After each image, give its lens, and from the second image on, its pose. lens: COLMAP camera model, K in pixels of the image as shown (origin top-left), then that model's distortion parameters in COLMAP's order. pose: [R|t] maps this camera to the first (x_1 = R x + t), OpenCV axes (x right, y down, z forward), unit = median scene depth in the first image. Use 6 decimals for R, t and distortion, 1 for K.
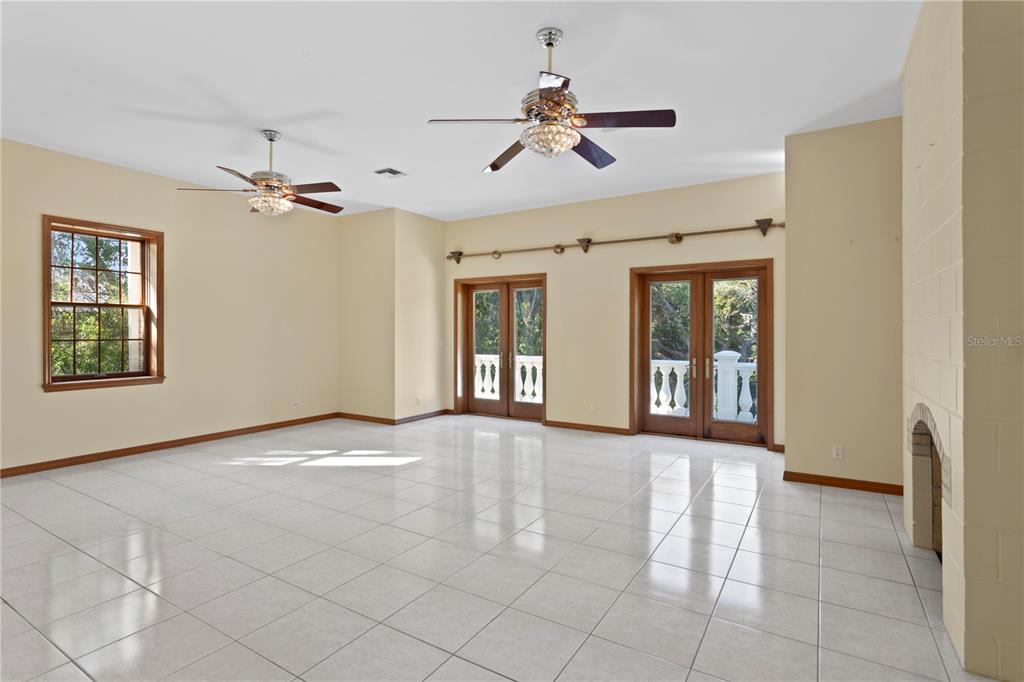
lens RADIAL K [[502.3, 0, 518.2], [0, 502.3, 334.0], [0, 0, 1]] dist [0.003218, 0.001577]
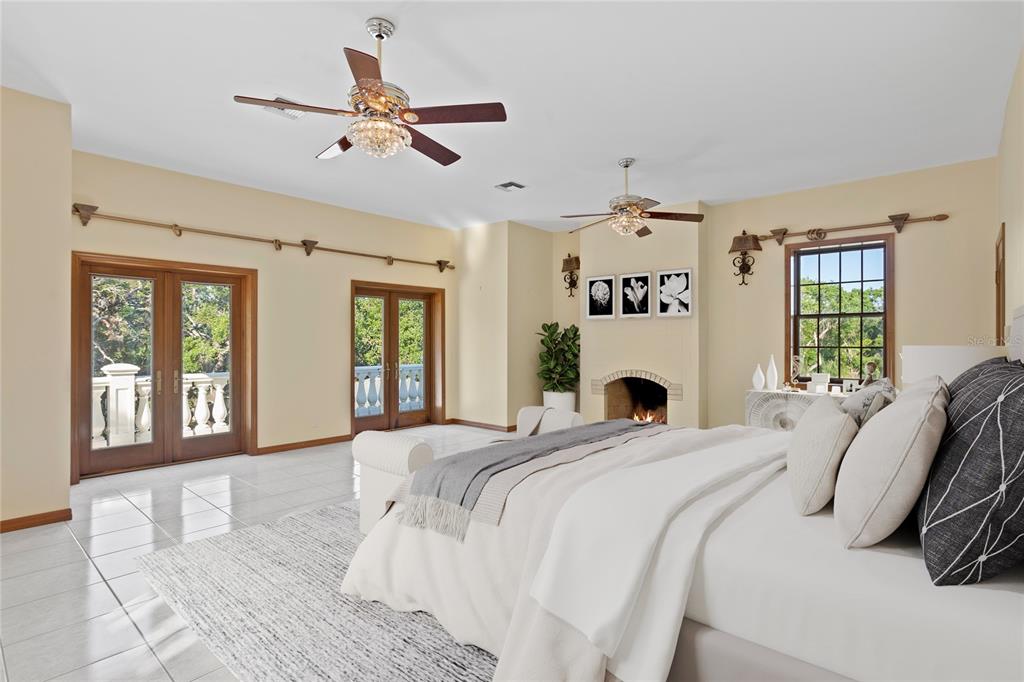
lens RADIAL K [[517.9, 0, 514.9], [0, 517.9, 343.7], [0, 0, 1]] dist [-0.009815, 0.002196]
pose [[0.161445, -0.005029, 0.986869, -0.747387], [0.004339, 0.999981, 0.004386, -0.001626], [-0.986872, 0.003574, 0.161464, 0.469717]]
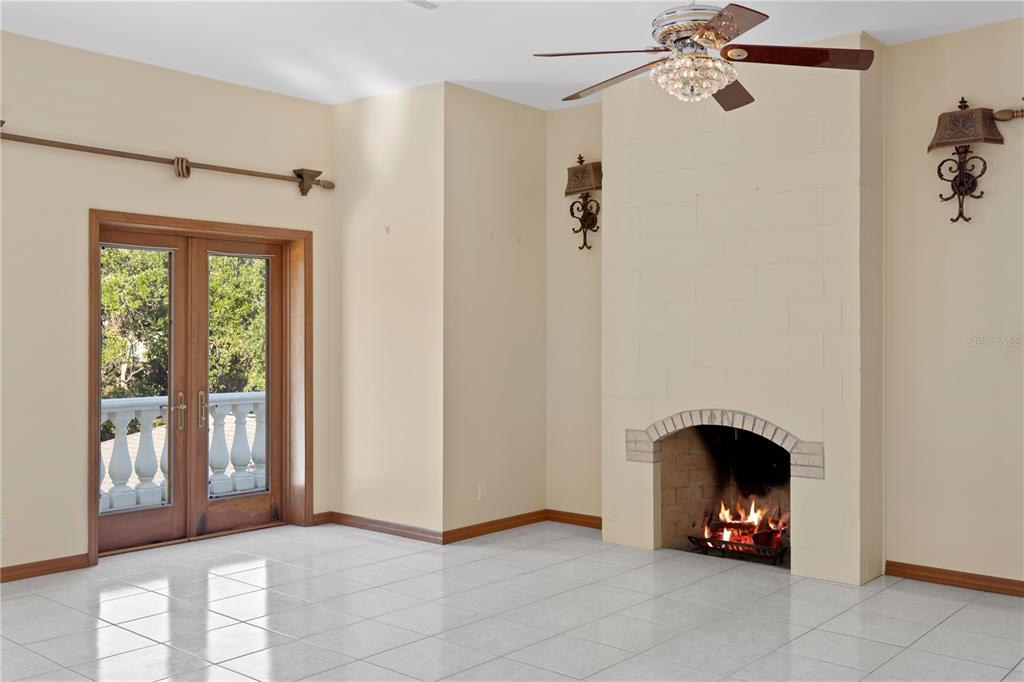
lens RADIAL K [[981.8, 0, 518.1], [0, 981.8, 339.5], [0, 0, 1]] dist [0.002827, 0.006887]
pose [[0.154702, -0.001101, 0.987960, -0.593497], [0.002666, 0.999996, 0.000697, -0.008315], [-0.987958, 0.002527, 0.154705, 0.442456]]
